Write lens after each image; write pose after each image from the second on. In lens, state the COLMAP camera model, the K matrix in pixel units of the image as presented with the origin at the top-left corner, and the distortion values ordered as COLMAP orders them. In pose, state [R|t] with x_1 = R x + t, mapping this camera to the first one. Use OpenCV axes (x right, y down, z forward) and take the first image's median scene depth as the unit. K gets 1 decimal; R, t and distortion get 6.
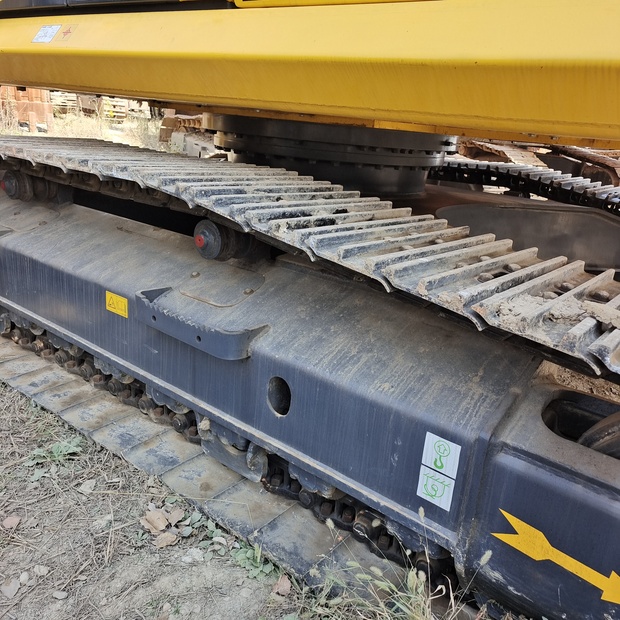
lens RADIAL K [[558.3, 0, 315.8], [0, 558.3, 307.7], [0, 0, 1]] dist [0.027559, 0.006172]
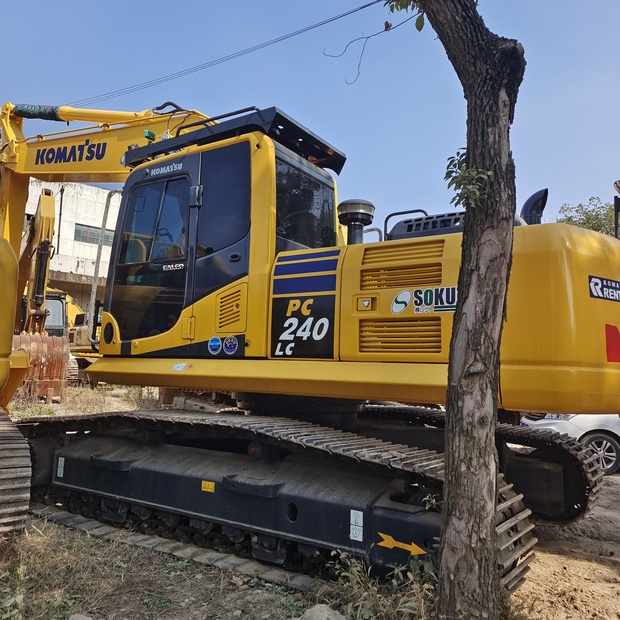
lens RADIAL K [[558.3, 0, 316.0], [0, 558.3, 309.2], [0, 0, 1]] dist [0.027559, 0.006172]
pose [[0.995811, -0.046853, 0.078518, -0.111062], [0.075531, 0.905481, -0.417611, 0.378577], [-0.051530, 0.421792, 0.905227, -1.512345]]
